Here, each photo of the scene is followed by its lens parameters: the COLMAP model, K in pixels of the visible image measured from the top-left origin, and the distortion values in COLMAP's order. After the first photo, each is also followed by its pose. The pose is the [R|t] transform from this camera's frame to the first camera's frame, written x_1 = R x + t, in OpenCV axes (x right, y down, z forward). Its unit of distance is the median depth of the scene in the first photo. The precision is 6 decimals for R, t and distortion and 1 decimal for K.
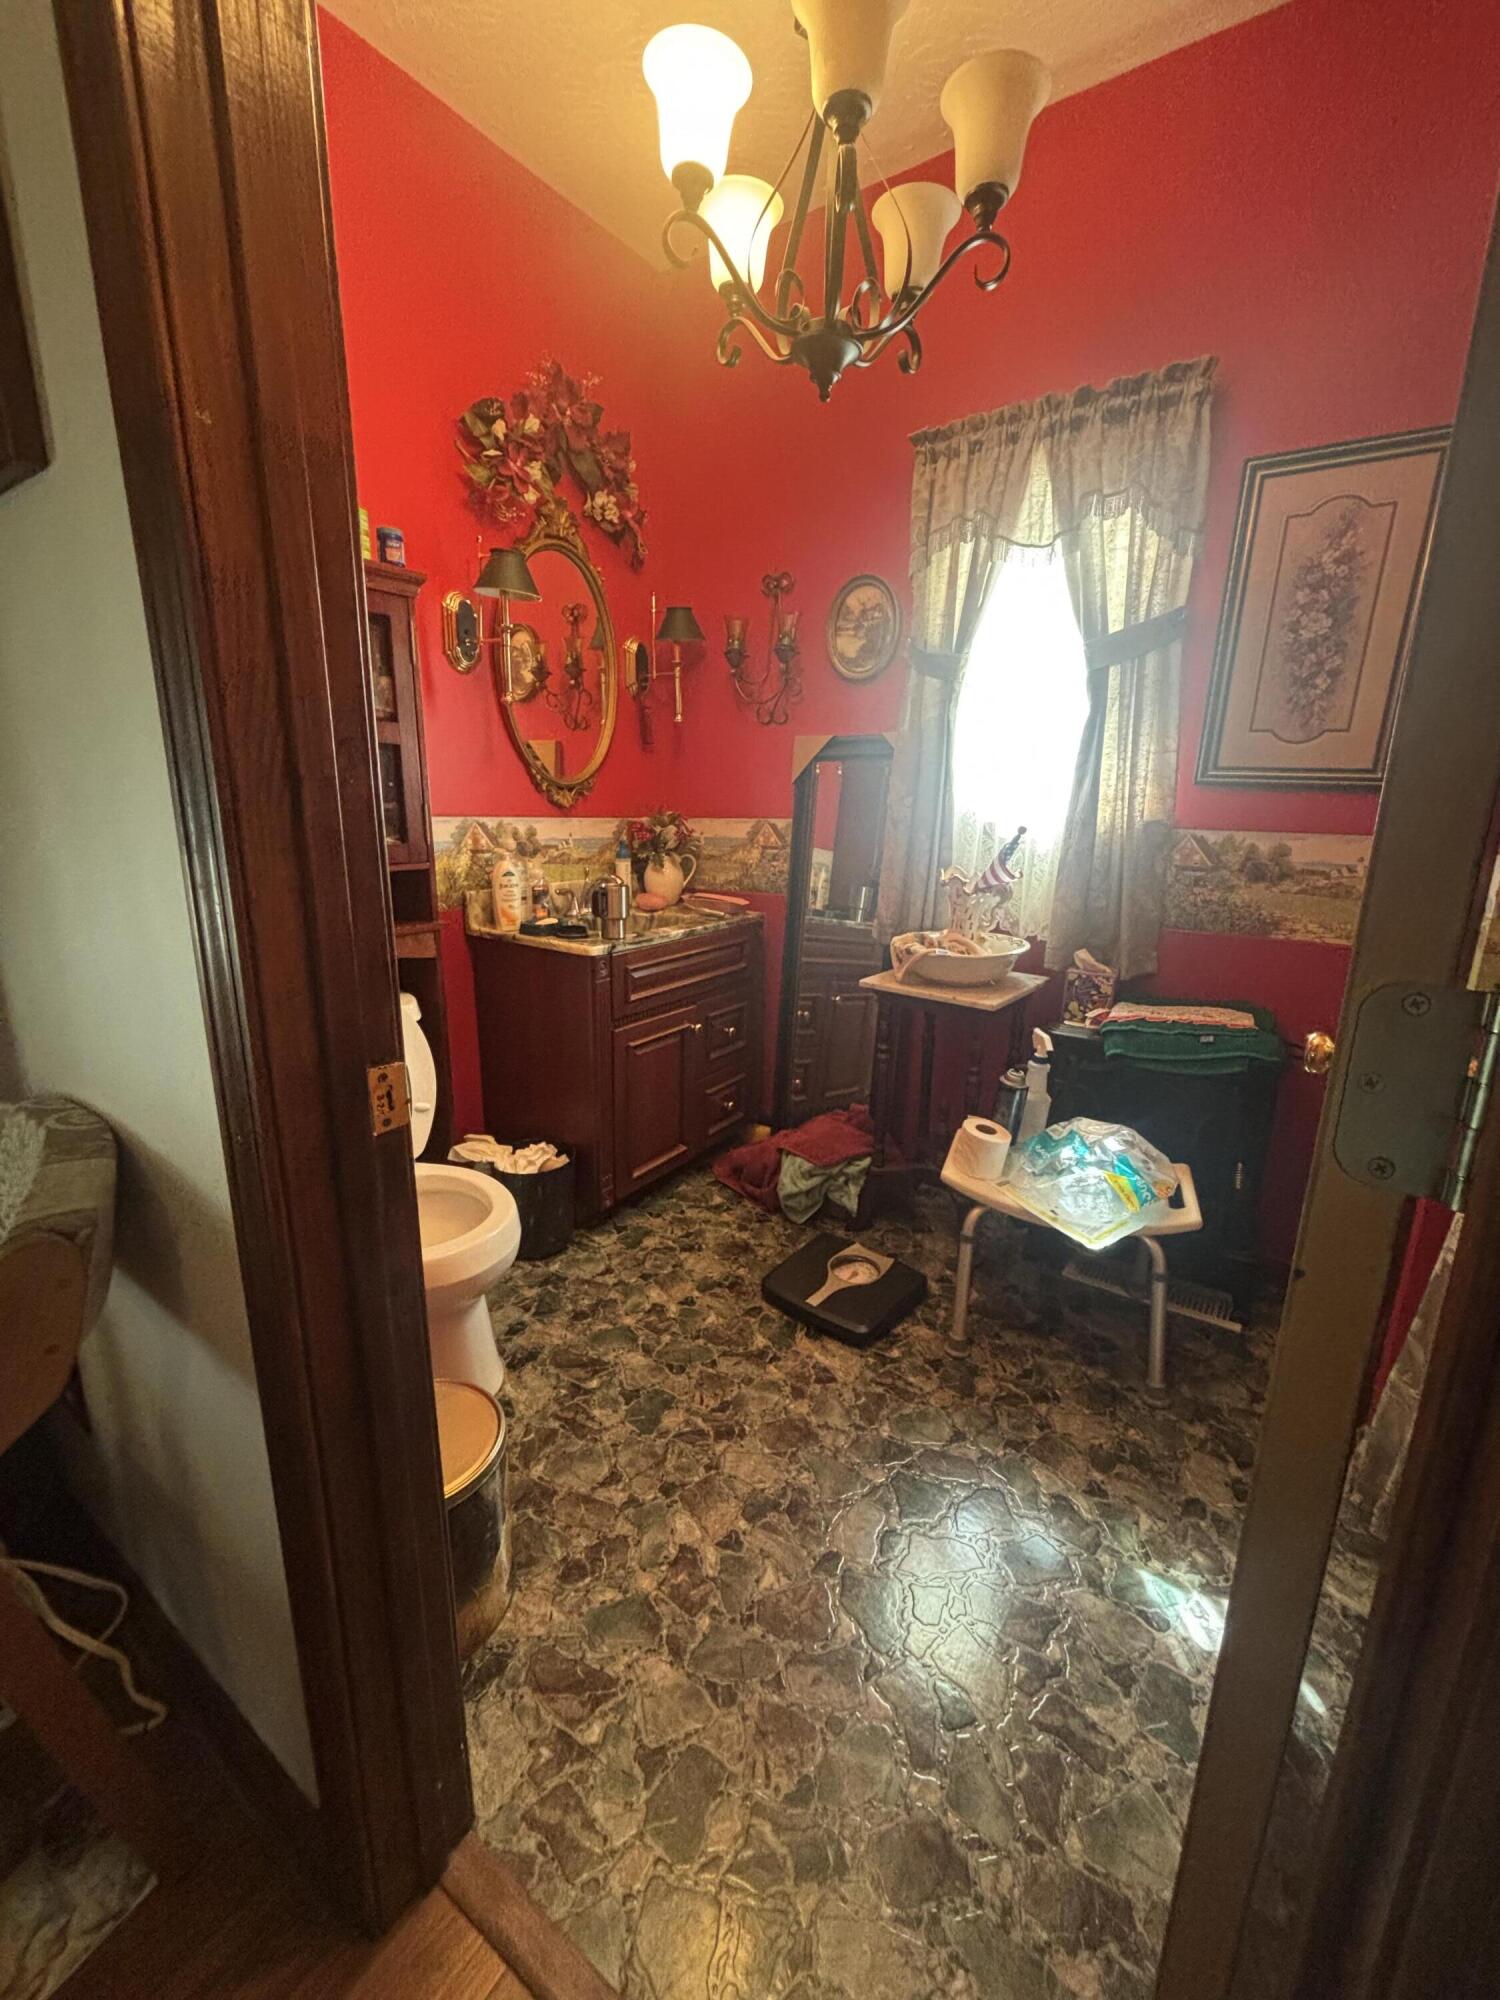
lens RADIAL K [[797.5, 0, 750.4], [0, 797.5, 997.1], [0, 0, 1]] dist [0.000476, 0.000054]
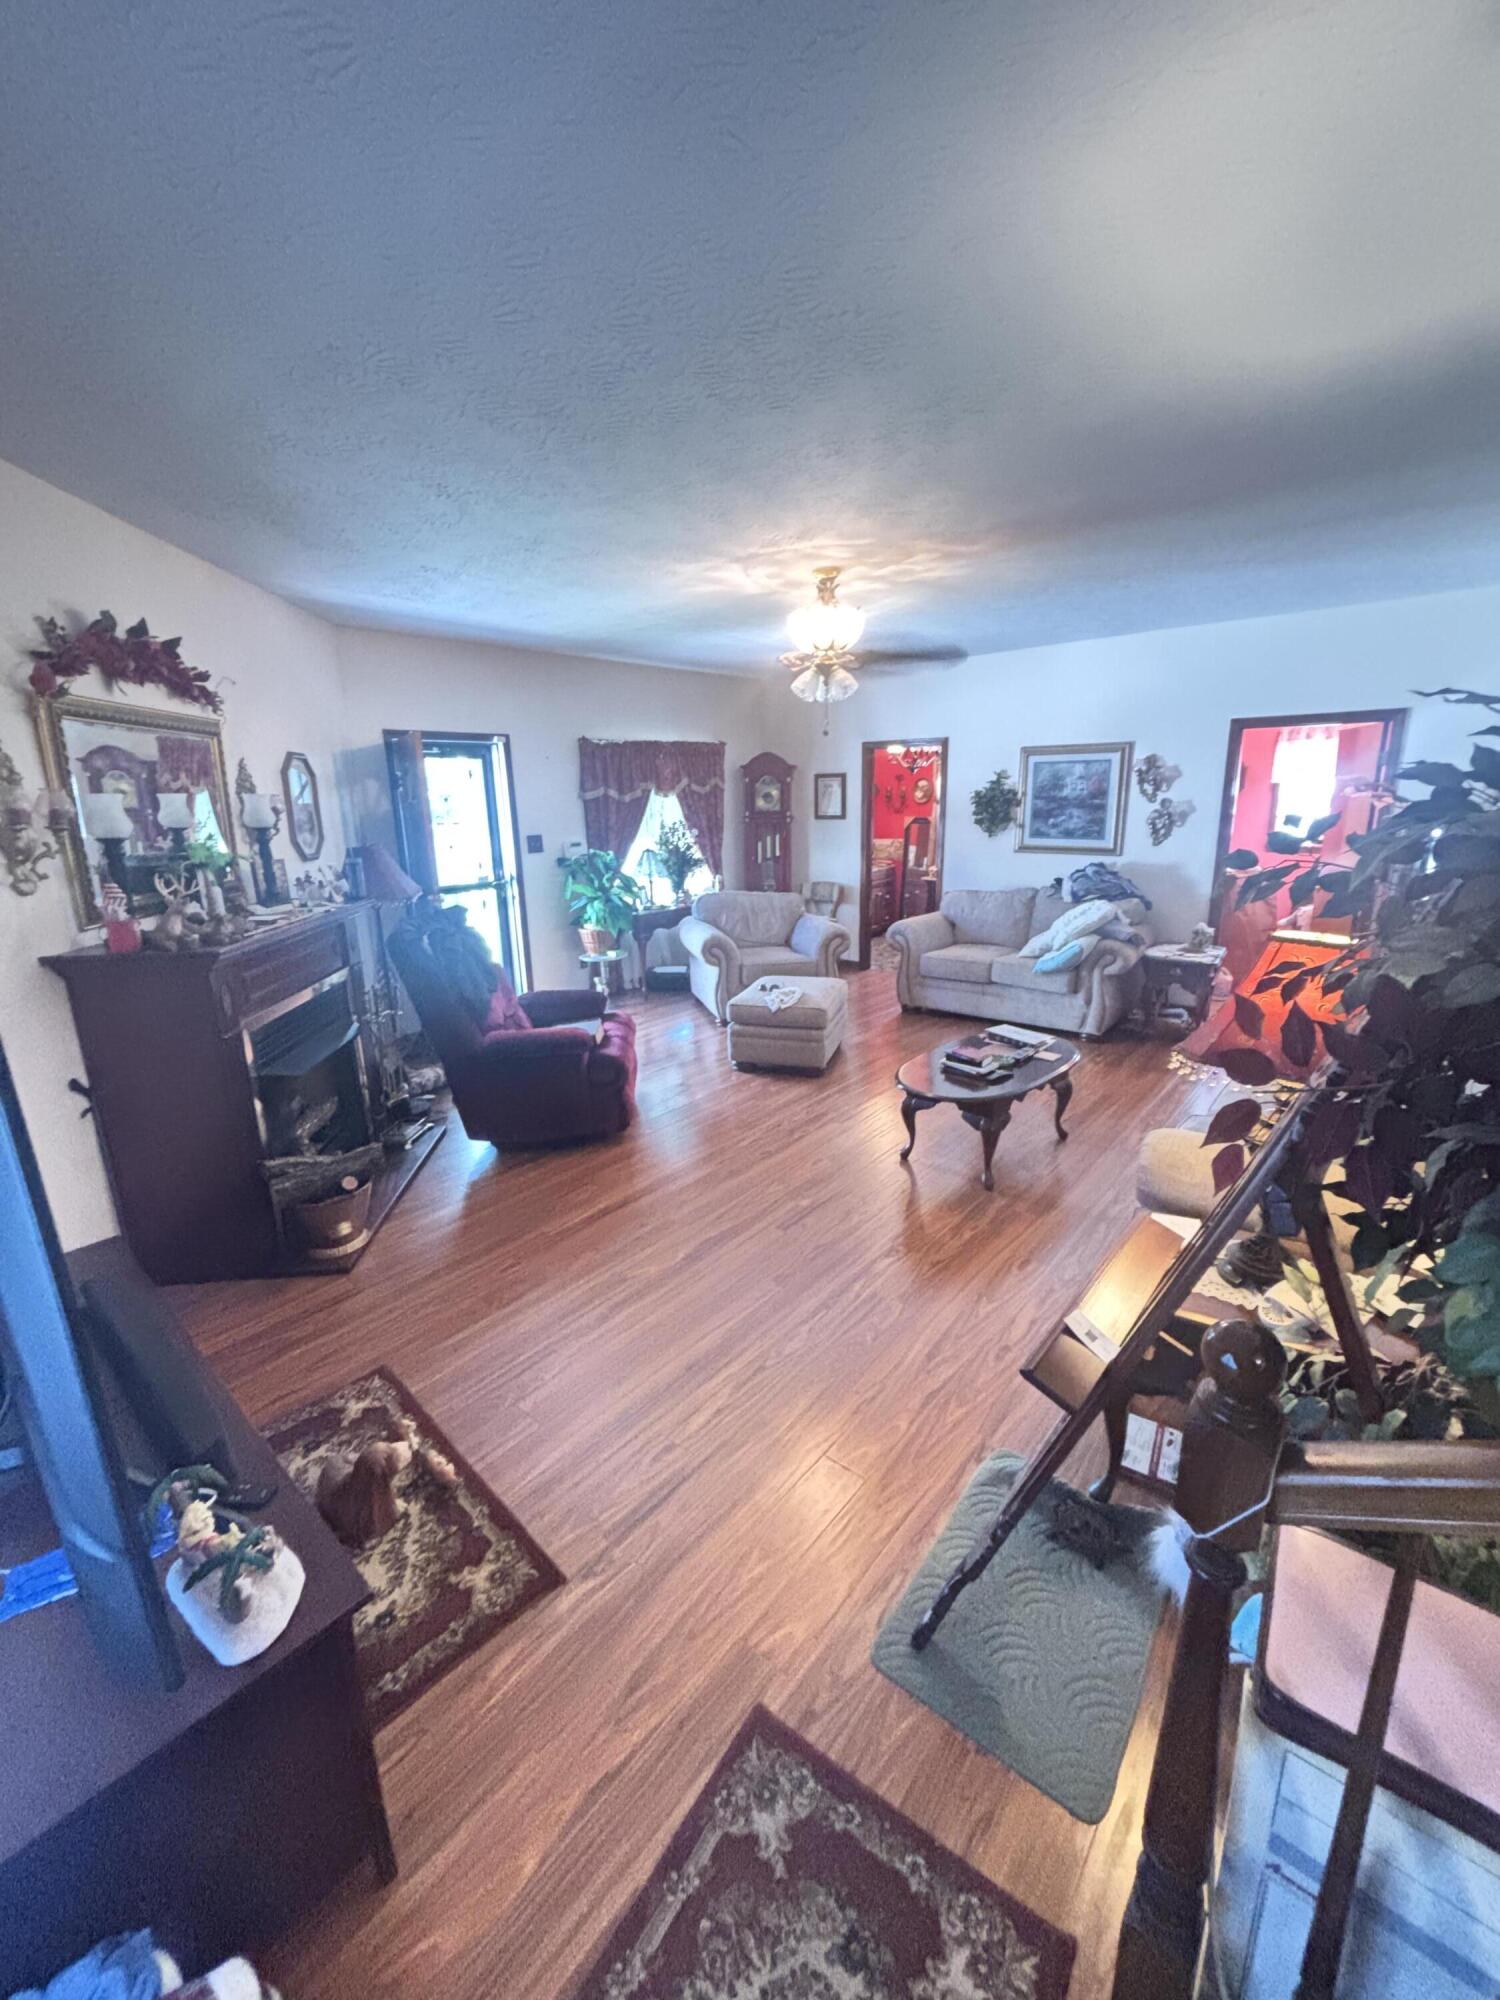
lens RADIAL K [[797.5, 0, 748.0], [0, 797.5, 994.3], [0, 0, 1]] dist [0.000476, 0.000054]
pose [[0.993275, -0.011604, -0.115195, -0.219664], [0.011933, 0.999926, 0.002169, 0.419205], [0.115162, -0.003529, 0.993340, -2.426669]]
